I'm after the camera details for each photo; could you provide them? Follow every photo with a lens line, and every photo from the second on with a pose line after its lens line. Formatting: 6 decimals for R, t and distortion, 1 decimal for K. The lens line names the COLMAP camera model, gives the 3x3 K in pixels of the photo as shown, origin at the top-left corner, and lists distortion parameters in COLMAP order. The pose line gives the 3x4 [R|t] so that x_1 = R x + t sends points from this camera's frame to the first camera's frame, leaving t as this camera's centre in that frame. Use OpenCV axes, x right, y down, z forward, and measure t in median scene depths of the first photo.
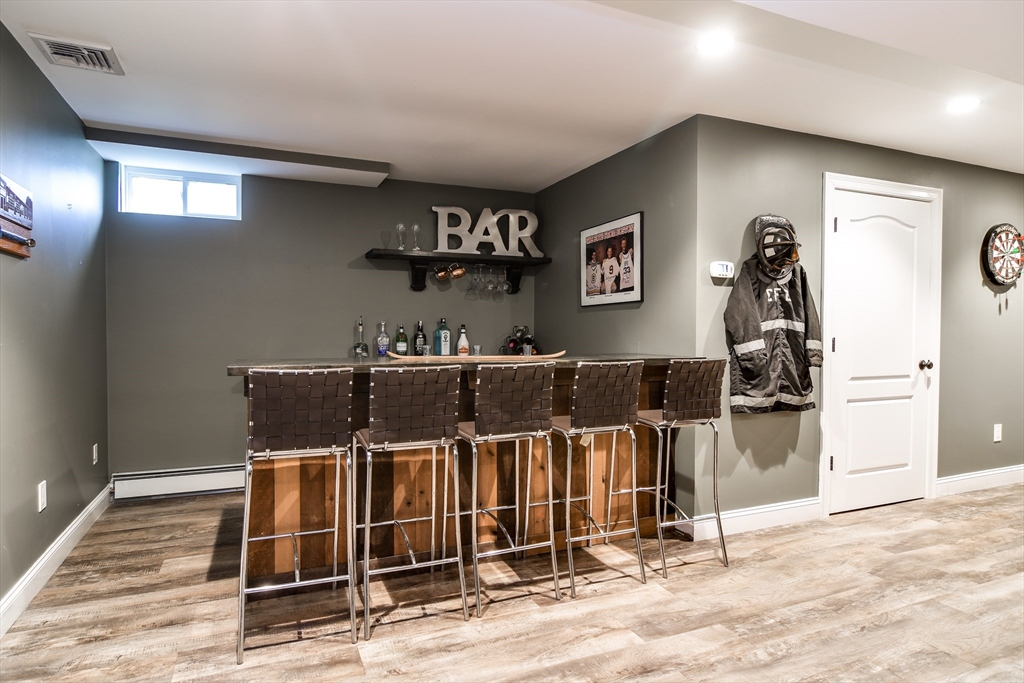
lens RADIAL K [[545.2, 0, 507.1], [0, 545.2, 338.4], [0, 0, 1]] dist [0.004657, -0.009515]
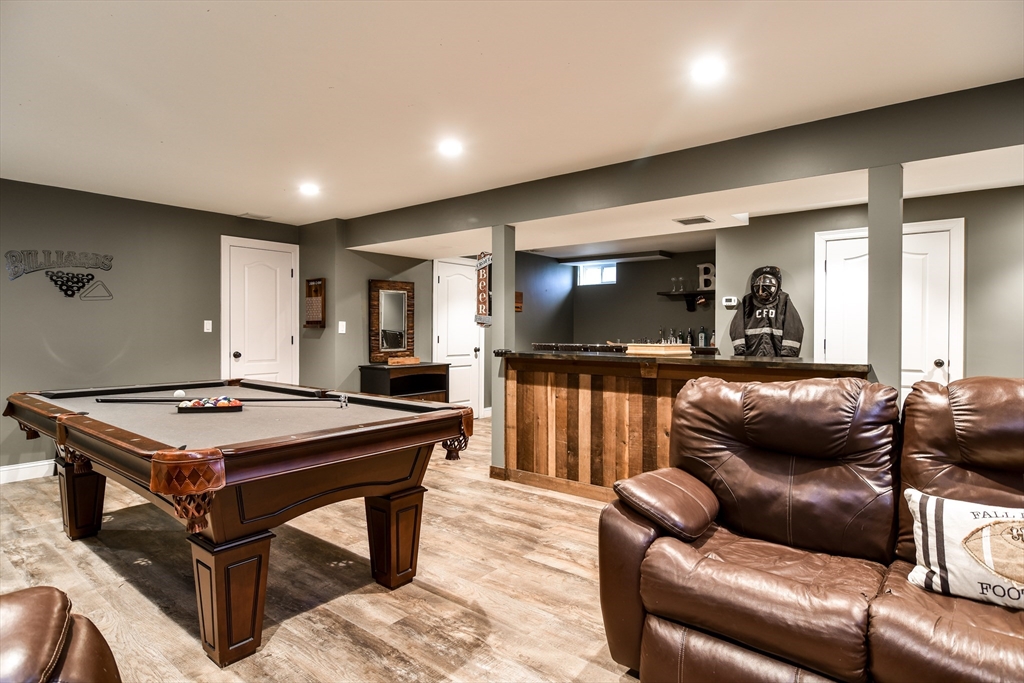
lens RADIAL K [[545.2, 0, 511.5], [0, 545.2, 338.6], [0, 0, 1]] dist [0.004657, -0.009515]
pose [[0.448792, 0.015335, -0.893505, 1.706983], [-0.018474, 0.999798, 0.007880, 0.000721], [0.893445, 0.012971, 0.448985, -0.505136]]
